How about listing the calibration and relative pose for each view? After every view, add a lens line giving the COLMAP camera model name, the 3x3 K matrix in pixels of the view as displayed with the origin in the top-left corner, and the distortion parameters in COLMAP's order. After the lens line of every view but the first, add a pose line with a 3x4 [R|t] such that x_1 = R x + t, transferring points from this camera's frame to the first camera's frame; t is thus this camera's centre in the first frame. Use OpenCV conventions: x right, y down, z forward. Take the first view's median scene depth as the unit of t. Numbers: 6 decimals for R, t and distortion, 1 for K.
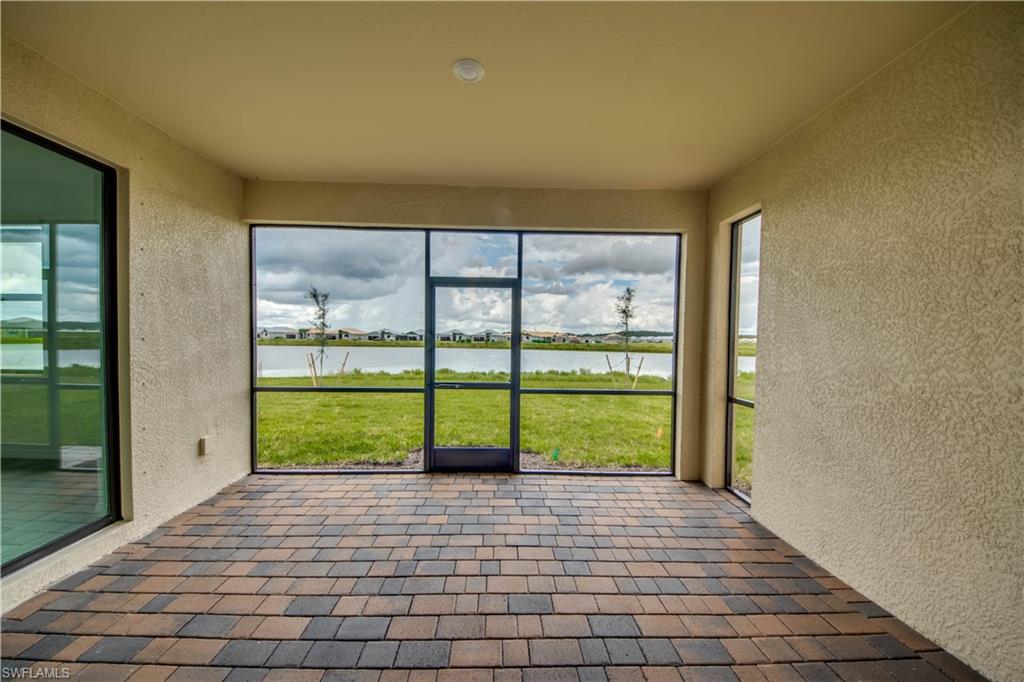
lens RADIAL K [[374.4, 0, 479.5], [0, 374.4, 340.1], [0, 0, 1]] dist [-0.000263, -0.000279]
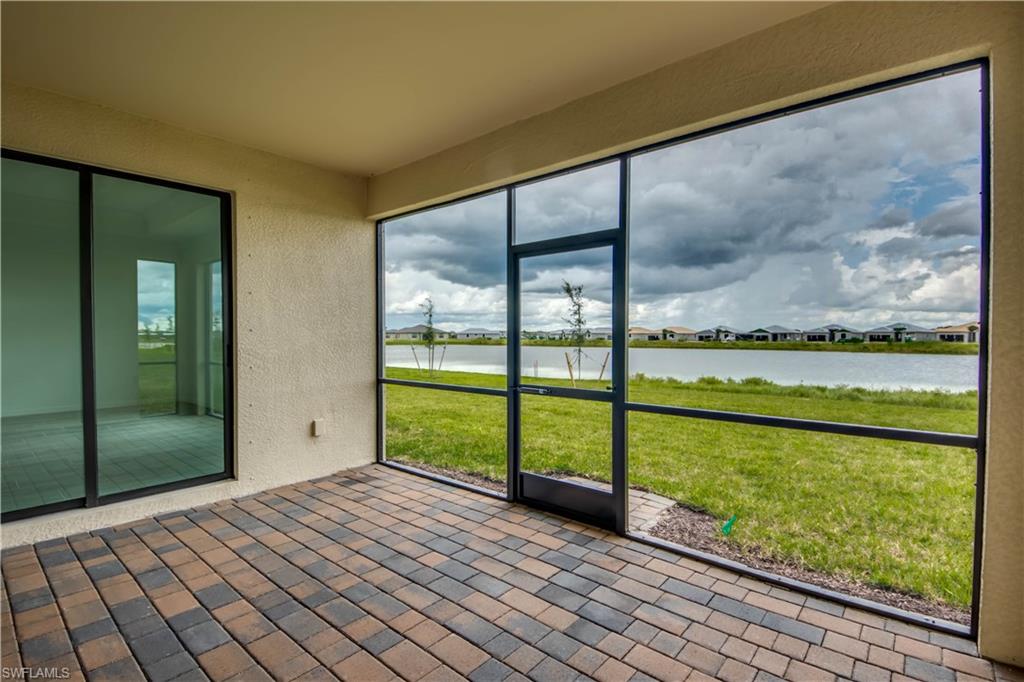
lens RADIAL K [[442.0, 0, 512.0], [0, 442.0, 341.0], [0, 0, 1]] dist [0.043702, -0.025966]
pose [[0.762592, -0.006446, -0.646848, 0.476552], [0.005846, 0.999978, -0.003073, 0.028867], [0.646854, -0.001438, 0.762613, 0.320164]]
